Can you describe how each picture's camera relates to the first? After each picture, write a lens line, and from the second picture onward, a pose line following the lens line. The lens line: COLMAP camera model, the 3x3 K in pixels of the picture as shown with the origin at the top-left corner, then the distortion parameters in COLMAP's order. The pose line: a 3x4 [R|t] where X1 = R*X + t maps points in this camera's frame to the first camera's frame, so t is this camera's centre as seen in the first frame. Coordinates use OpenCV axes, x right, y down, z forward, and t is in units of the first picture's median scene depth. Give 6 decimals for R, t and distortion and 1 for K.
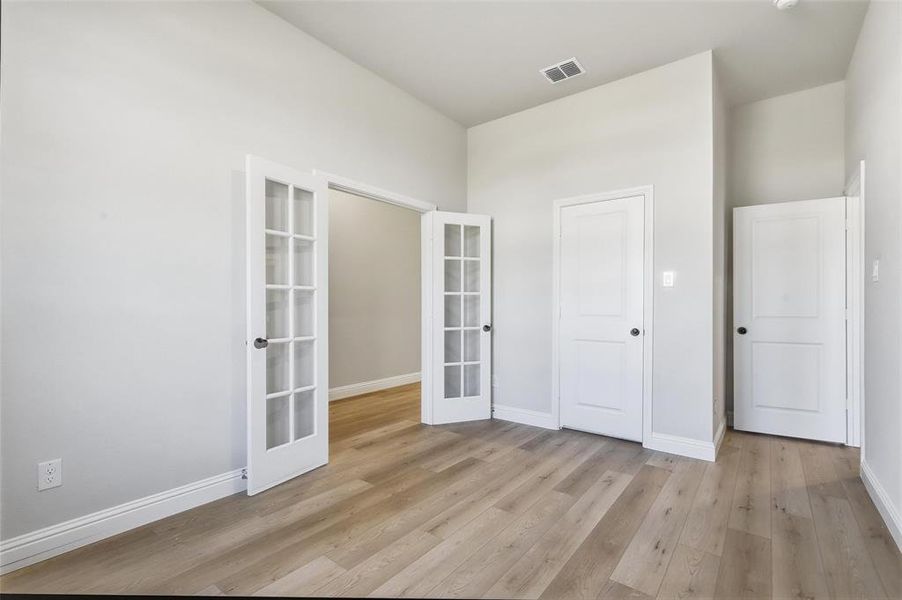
lens RADIAL K [[413.0, 0, 452.1], [0, 413.0, 302.8], [0, 0, 1]] dist [-0.011097, -0.000755]
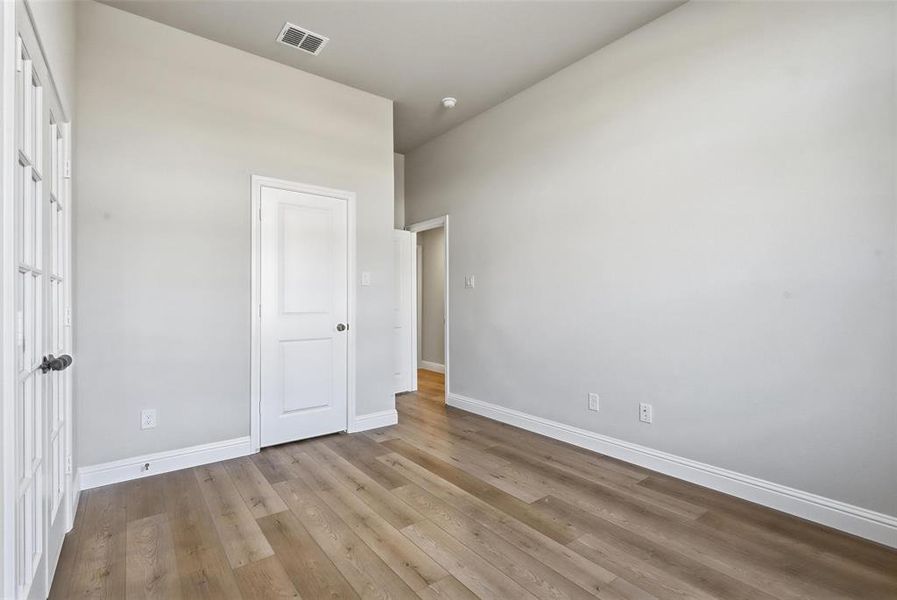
lens RADIAL K [[410.7, 0, 450.3], [0, 410.7, 299.2], [0, 0, 1]] dist [-0.011097, -0.000755]
pose [[0.245081, 0.001641, 0.969501, -0.552962], [0.001060, 0.999998, -0.001960, 0.001548], [-0.969502, 0.001508, 0.245079, 0.514658]]
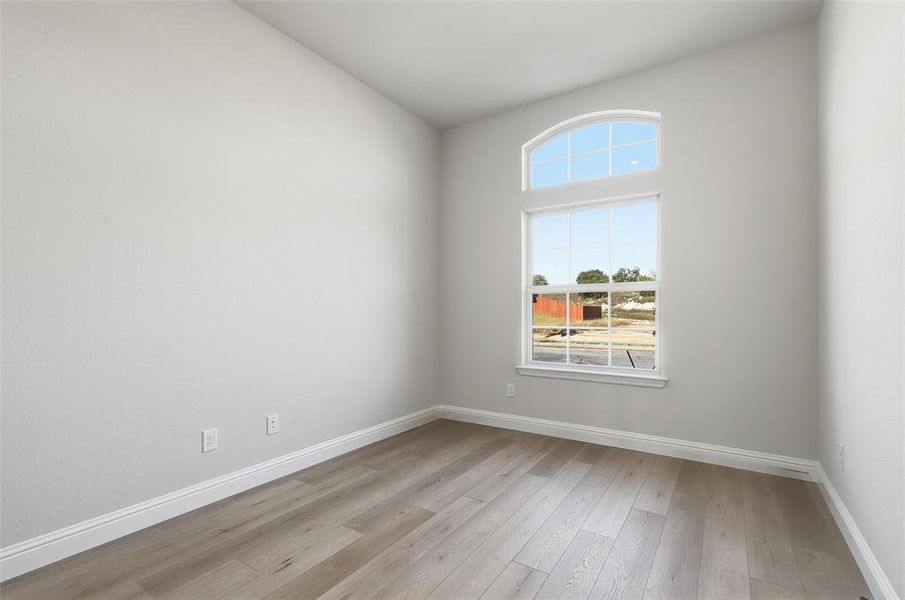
lens RADIAL K [[414.4, 0, 453.8], [0, 414.4, 299.4], [0, 0, 1]] dist [-0.011097, -0.000755]
pose [[-0.997421, 0.003370, -0.071694, 0.114817], [0.005107, 0.999697, -0.024061, 0.006864], [0.071592, -0.024365, -0.997136, 1.256387]]
